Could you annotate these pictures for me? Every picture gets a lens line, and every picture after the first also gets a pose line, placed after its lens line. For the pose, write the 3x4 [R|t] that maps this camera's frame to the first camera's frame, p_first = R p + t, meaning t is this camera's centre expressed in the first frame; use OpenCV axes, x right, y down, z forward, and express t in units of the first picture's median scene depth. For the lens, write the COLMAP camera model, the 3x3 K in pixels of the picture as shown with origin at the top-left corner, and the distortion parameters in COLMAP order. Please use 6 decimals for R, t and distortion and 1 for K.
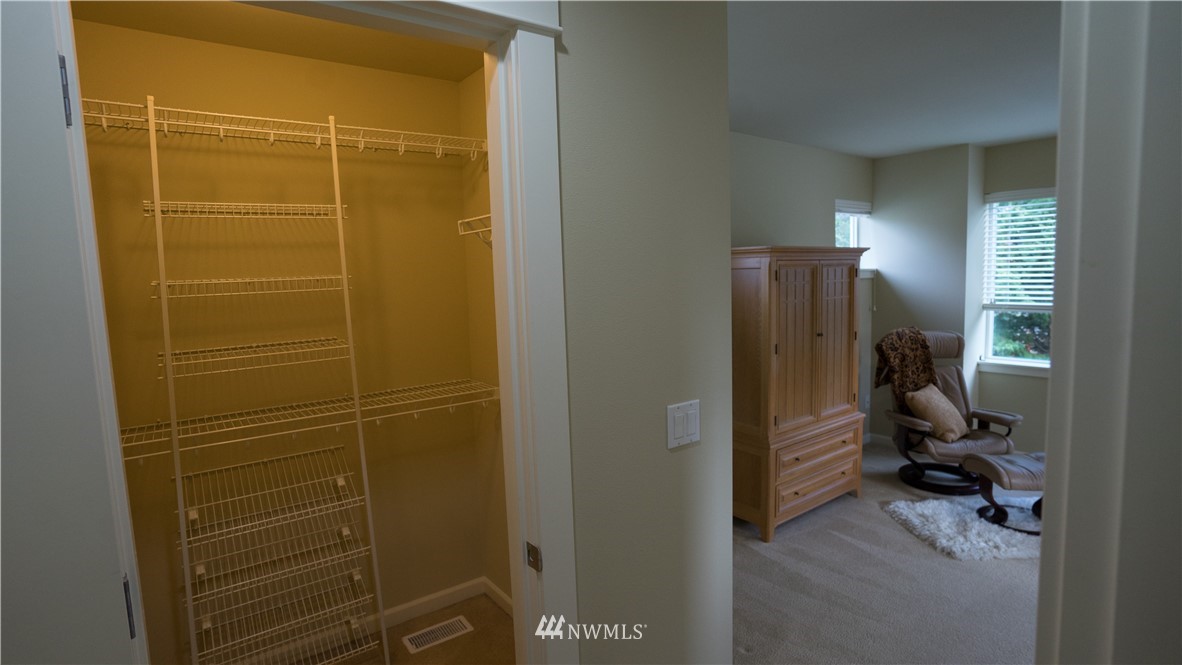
lens RADIAL K [[583.0, 0, 582.6], [0, 583.0, 328.6], [0, 0, 1]] dist [-0.084120, 0.043156]
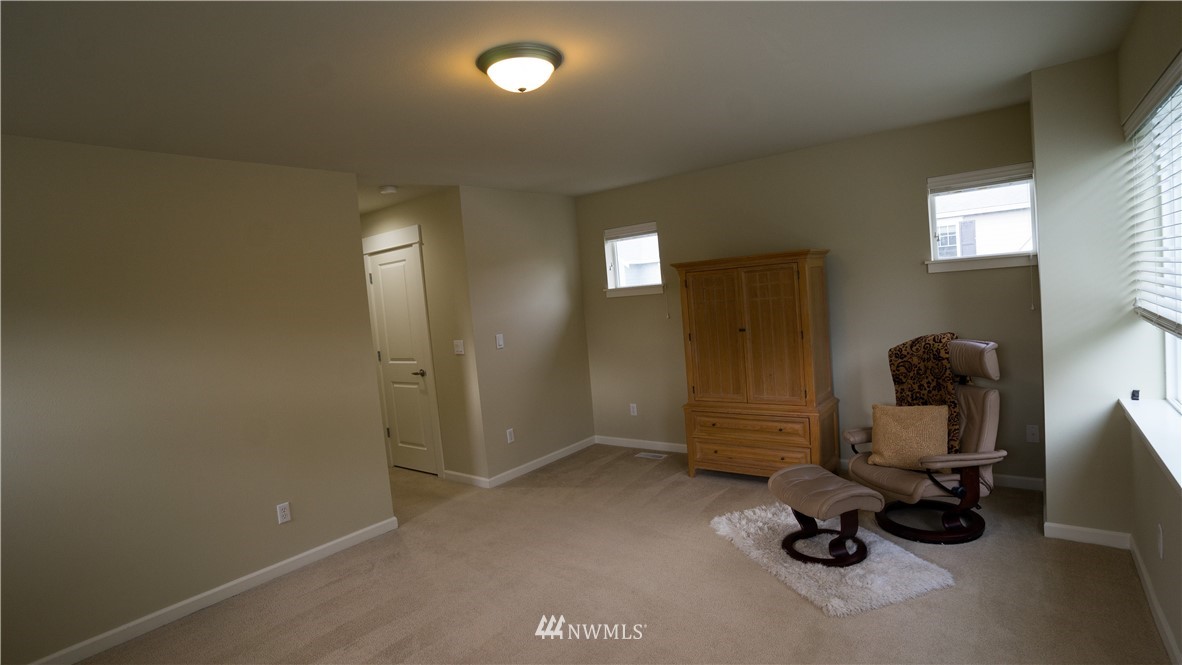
lens RADIAL K [[583.0, 0, 582.6], [0, 583.0, 328.6], [0, 0, 1]] dist [-0.084120, 0.043156]
pose [[0.278942, 0.068572, -0.957857, 1.334129], [-0.014945, 0.997636, 0.067068, -0.061414], [0.960192, -0.004393, 0.279308, 0.311381]]
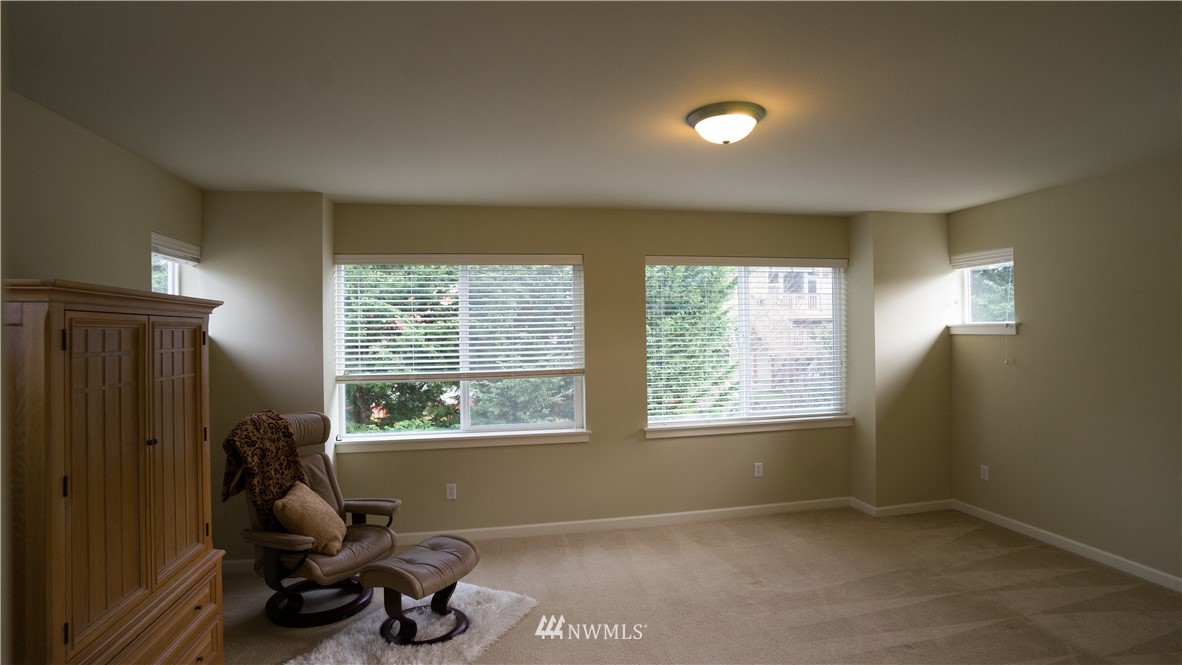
lens RADIAL K [[583.0, 0, 582.6], [0, 583.0, 328.6], [0, 0, 1]] dist [-0.084120, 0.043156]
pose [[0.428701, 0.030139, 0.902943, 0.072046], [0.085856, 0.993561, -0.073927, -0.021747], [-0.899357, 0.109216, 0.423353, 0.315763]]
